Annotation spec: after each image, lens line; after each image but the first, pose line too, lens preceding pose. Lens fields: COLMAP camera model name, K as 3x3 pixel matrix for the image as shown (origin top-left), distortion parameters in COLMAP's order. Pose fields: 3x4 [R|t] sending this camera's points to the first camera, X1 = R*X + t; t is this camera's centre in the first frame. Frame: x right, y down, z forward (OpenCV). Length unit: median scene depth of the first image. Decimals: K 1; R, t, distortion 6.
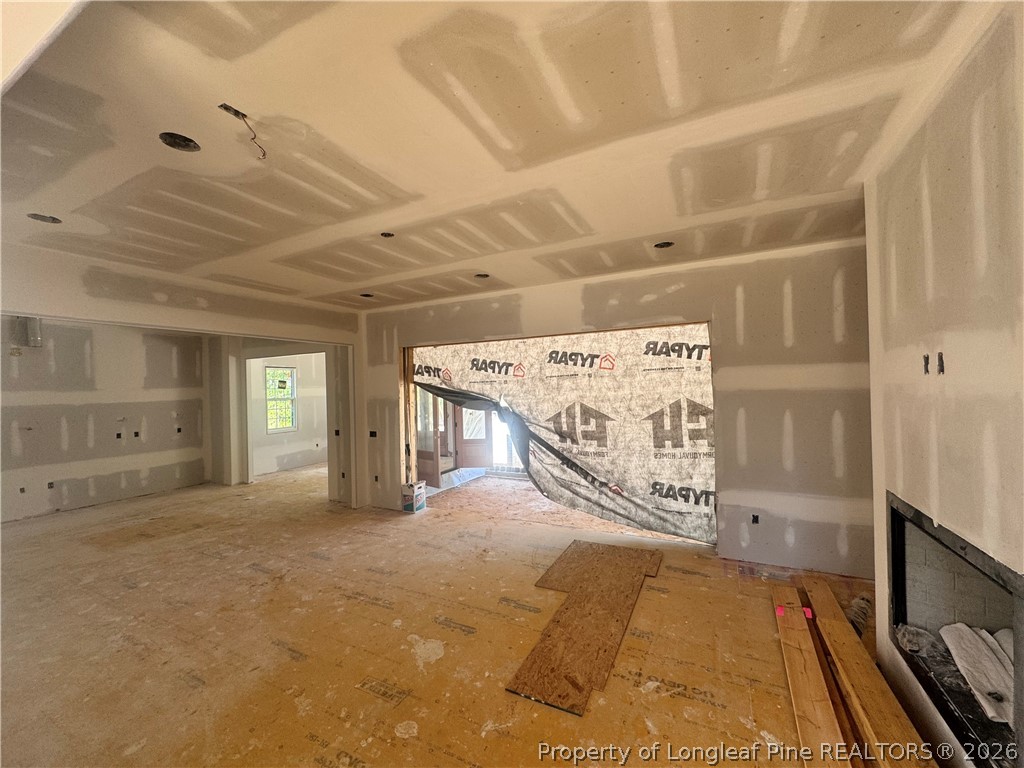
lens RADIAL K [[409.1, 0, 511.8], [0, 409.1, 387.5], [0, 0, 1]] dist [-0.002918, -0.000273]
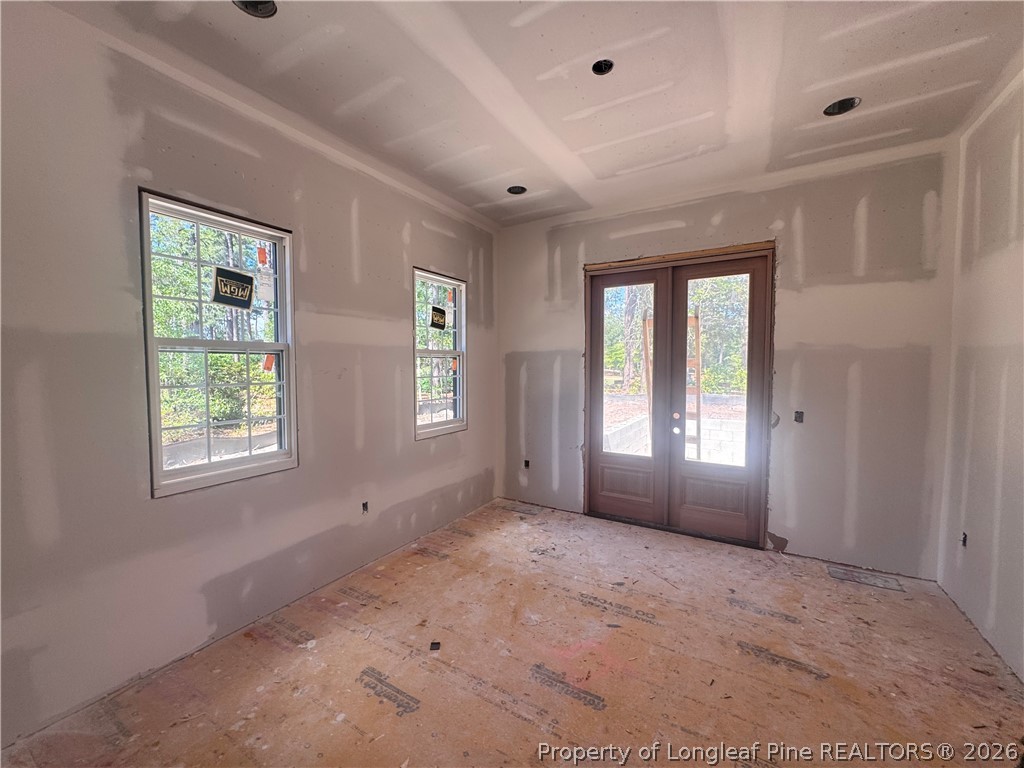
lens RADIAL K [[409.1, 0, 514.9], [0, 409.1, 383.6], [0, 0, 1]] dist [-0.002918, -0.000273]
pose [[0.997605, 0.028856, -0.062864, -0.586818], [-0.026122, 0.998695, 0.043888, 0.055719], [0.064049, -0.042140, 0.997057, 1.193526]]
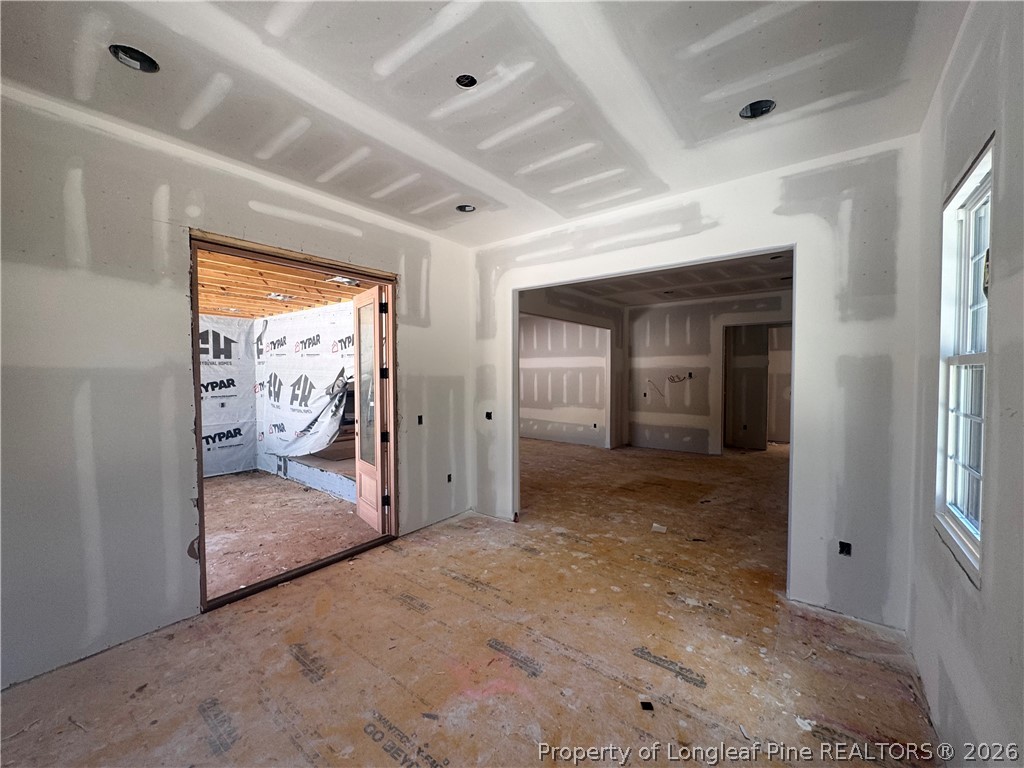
lens RADIAL K [[409.1, 0, 513.0], [0, 409.1, 384.0], [0, 0, 1]] dist [-0.002918, -0.000273]
pose [[-0.982598, 0.023251, 0.184282, -0.636023], [0.029012, 0.999169, 0.028629, 0.042211], [-0.183464, 0.033477, -0.982456, 1.878231]]
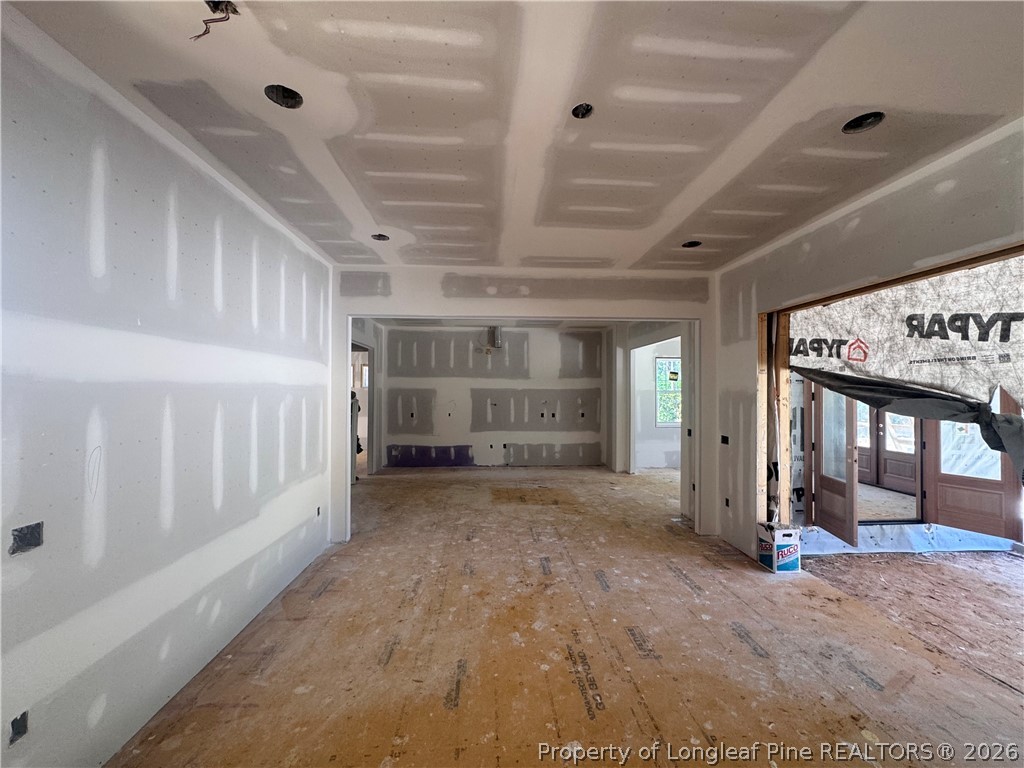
lens RADIAL K [[409.1, 0, 510.7], [0, 409.1, 383.9], [0, 0, 1]] dist [-0.002918, -0.000273]
pose [[0.502416, 0.012689, -0.864533, 0.096720], [-0.017972, 0.999830, 0.004230, 0.020544], [0.864439, 0.013412, 0.502559, 0.321635]]
